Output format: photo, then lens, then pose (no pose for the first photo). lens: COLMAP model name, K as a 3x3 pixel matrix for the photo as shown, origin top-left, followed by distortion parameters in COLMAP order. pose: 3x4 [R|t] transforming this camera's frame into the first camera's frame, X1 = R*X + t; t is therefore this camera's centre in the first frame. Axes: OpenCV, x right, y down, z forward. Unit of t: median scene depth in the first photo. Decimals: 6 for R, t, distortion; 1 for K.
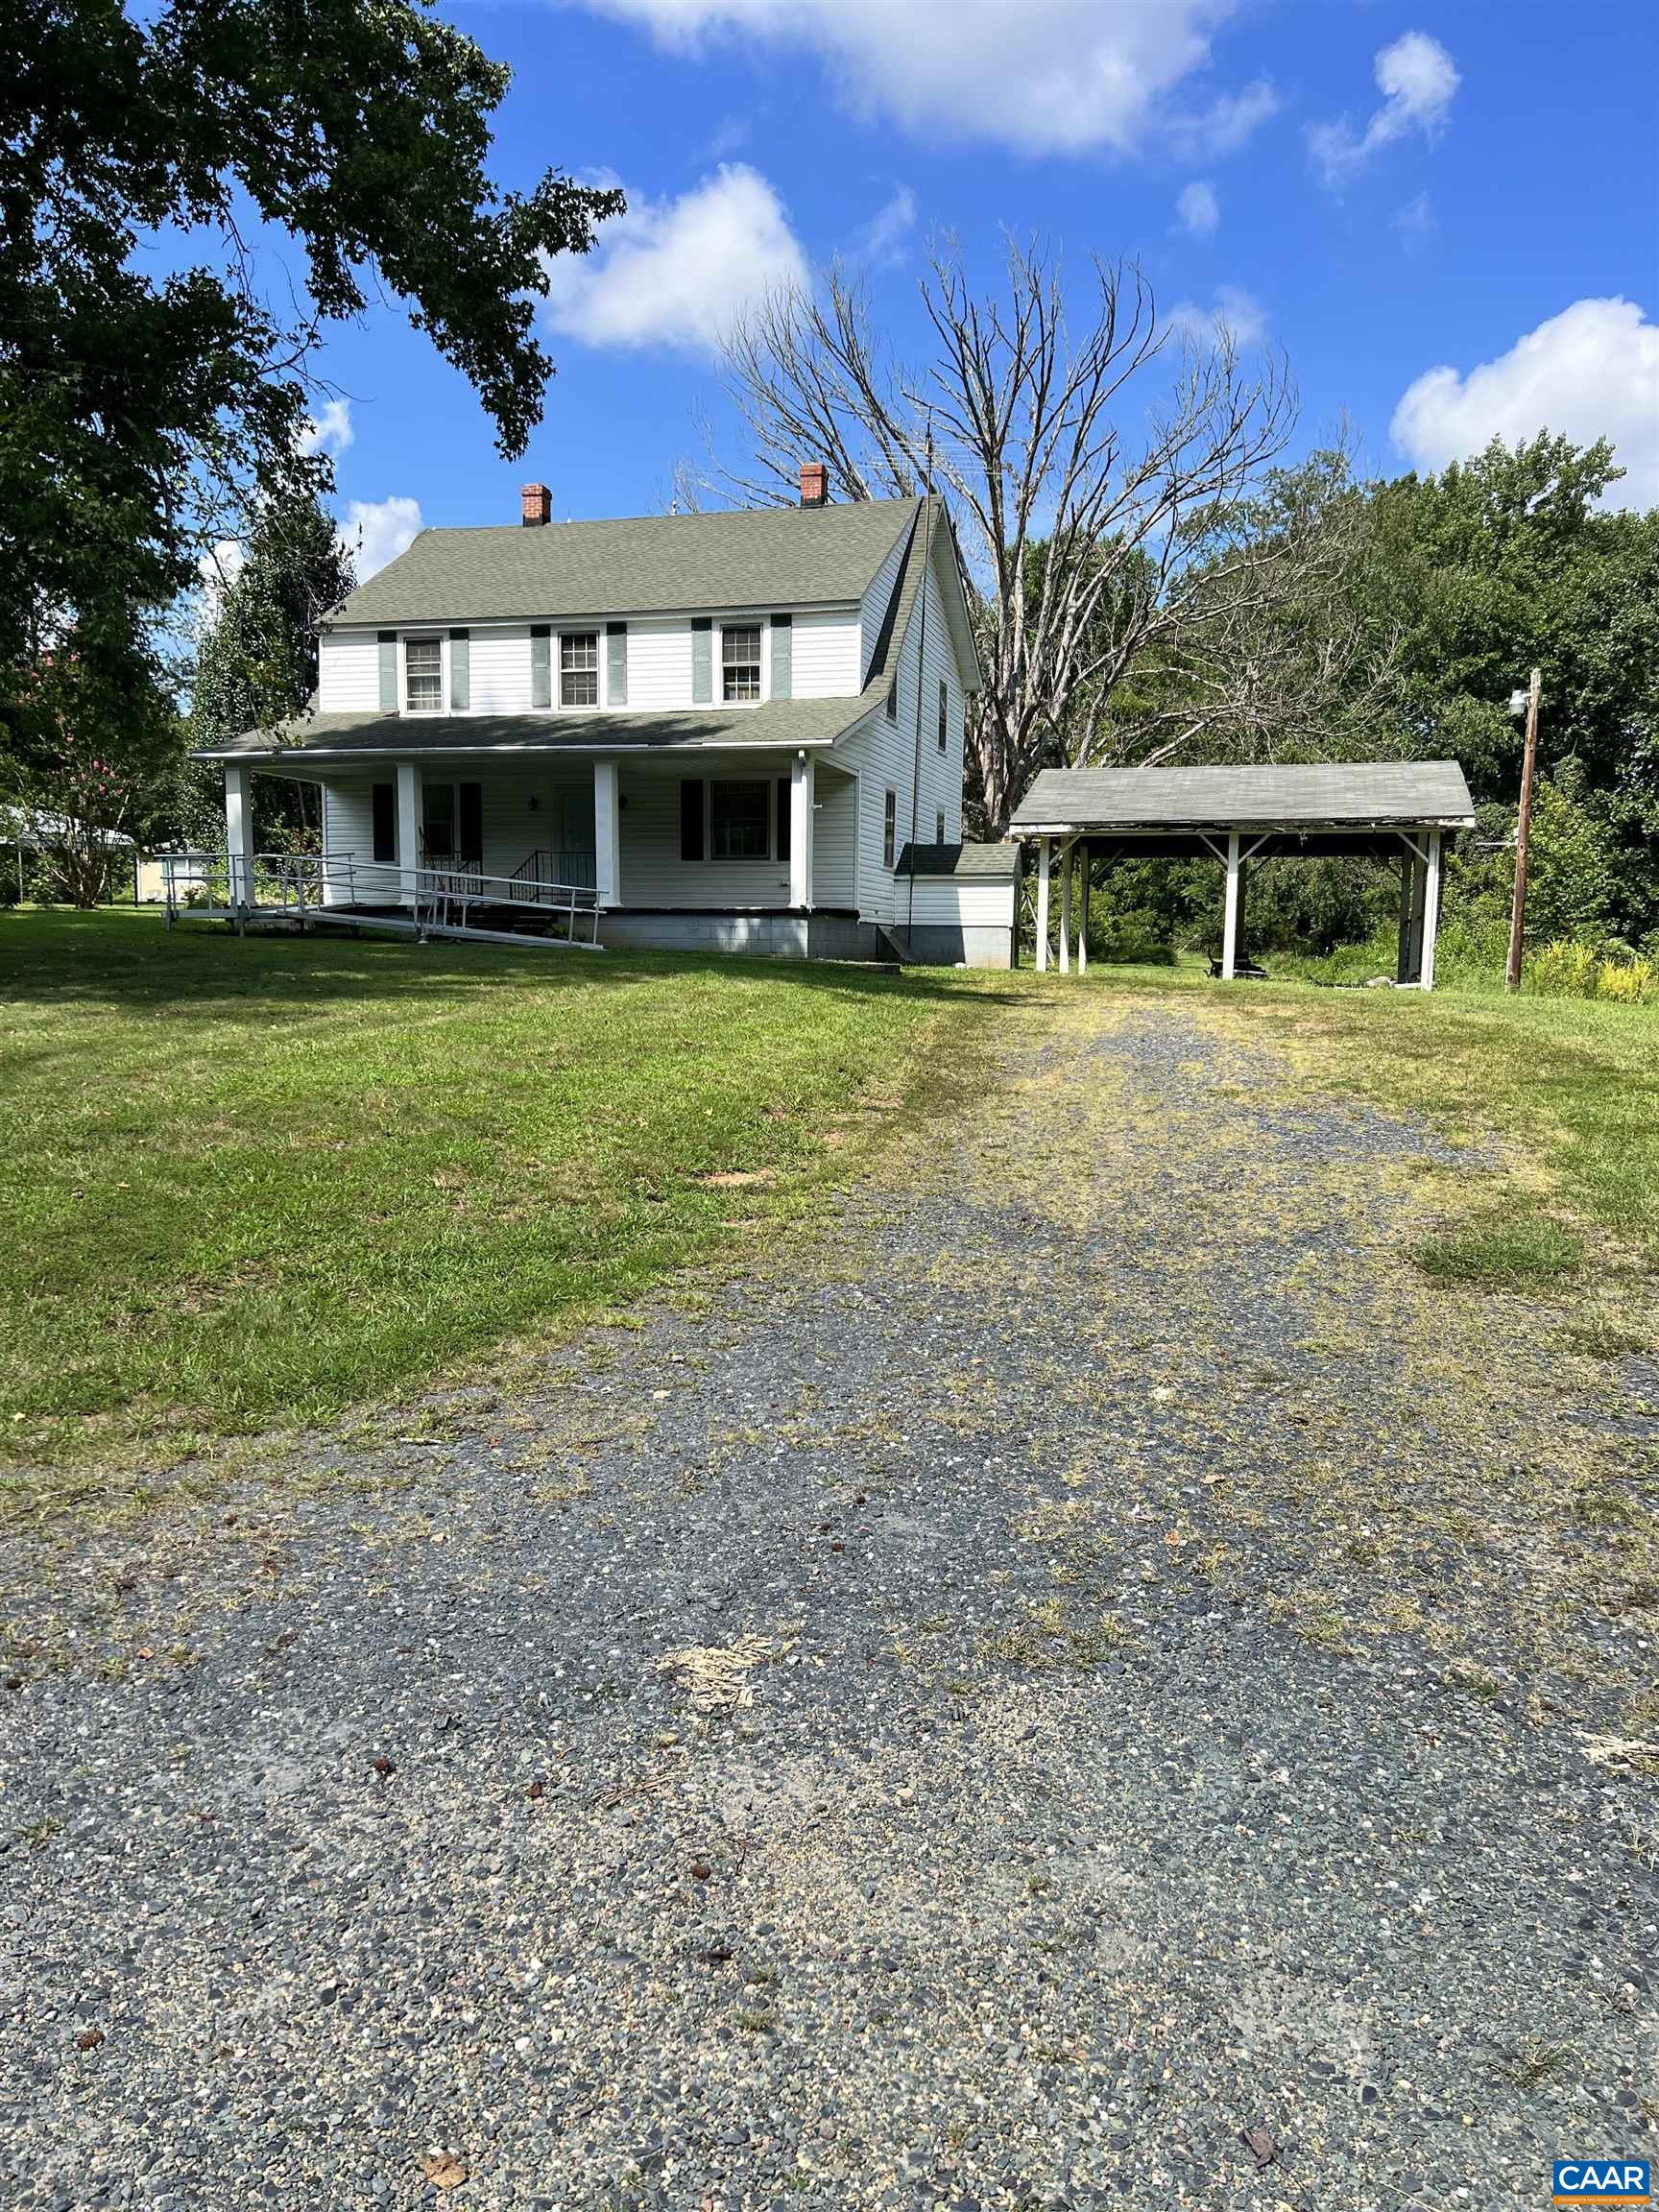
lens RADIAL K [[1681.1, 0, 835.7], [0, 1681.1, 1120.9], [0, 0, 1]] dist [0.044079, -0.058427]
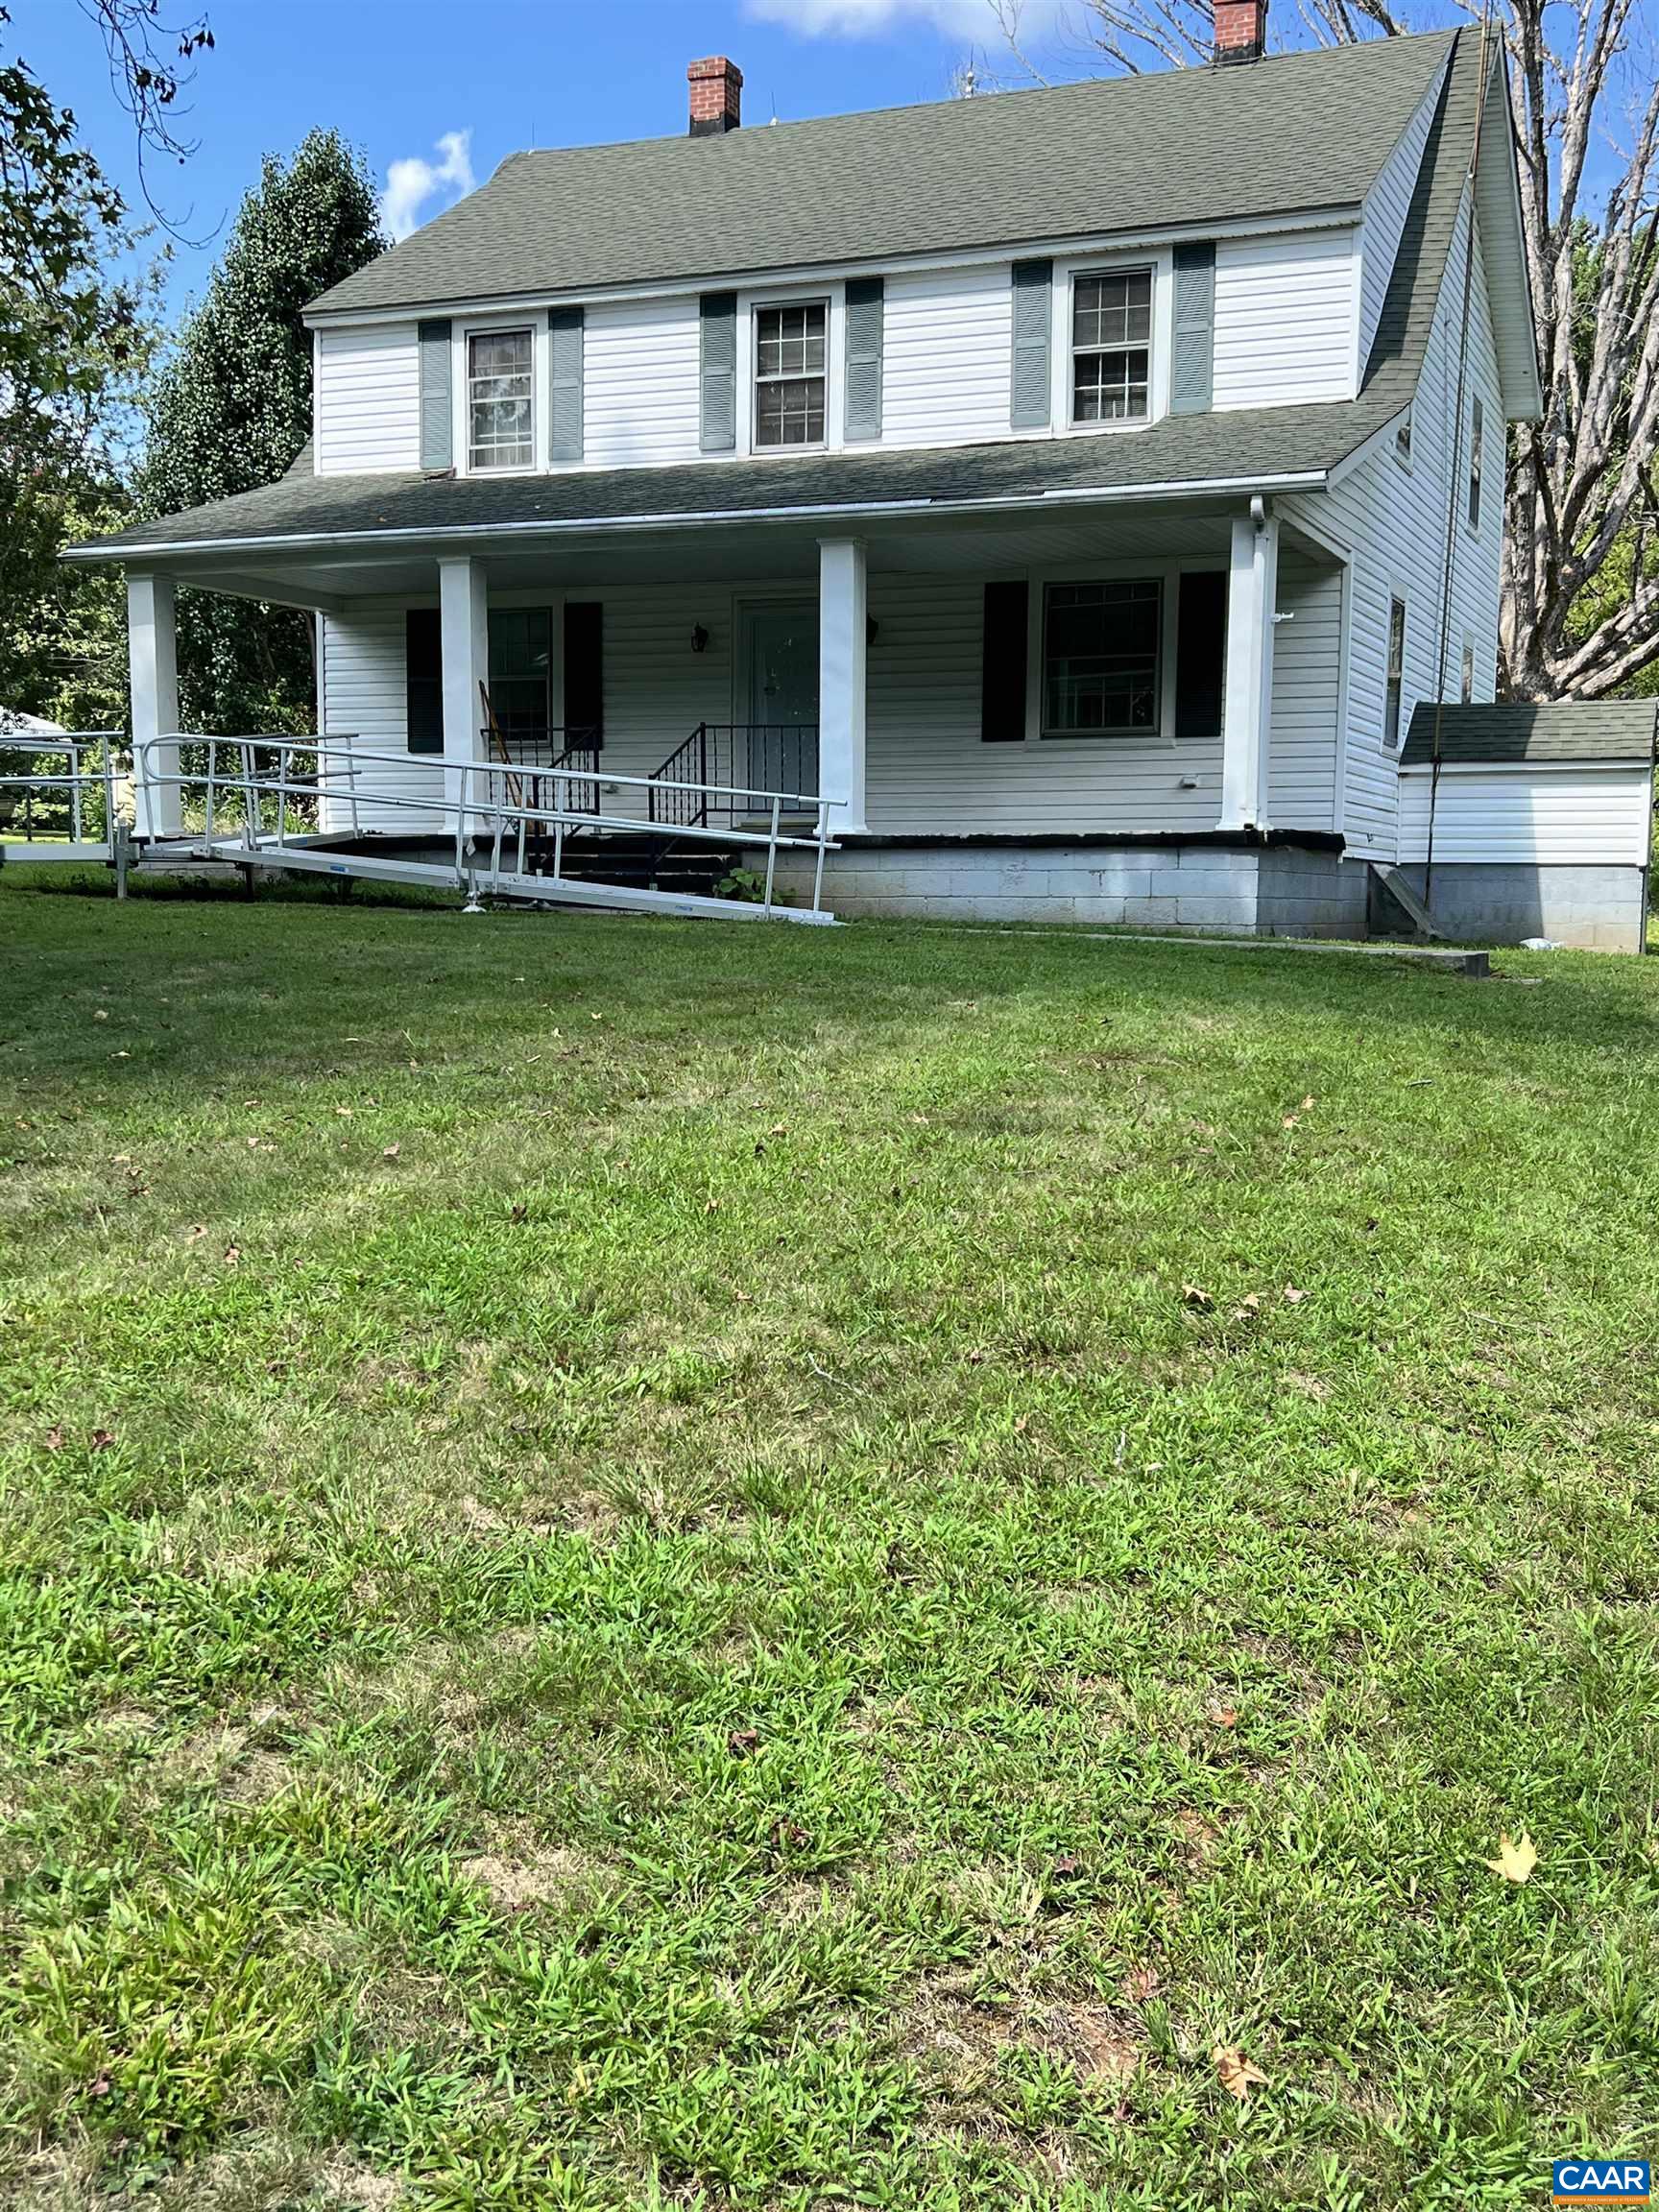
lens RADIAL K [[2439.2, 0, 826.6], [0, 2439.2, 1111.1], [0, 0, 1]] dist [0.058189, 0.000000]
pose [[0.991524, 0.006509, -0.129757, -0.048657], [-0.008397, 0.999867, -0.014009, -0.036739], [0.129649, 0.014980, 0.991447, 0.299644]]
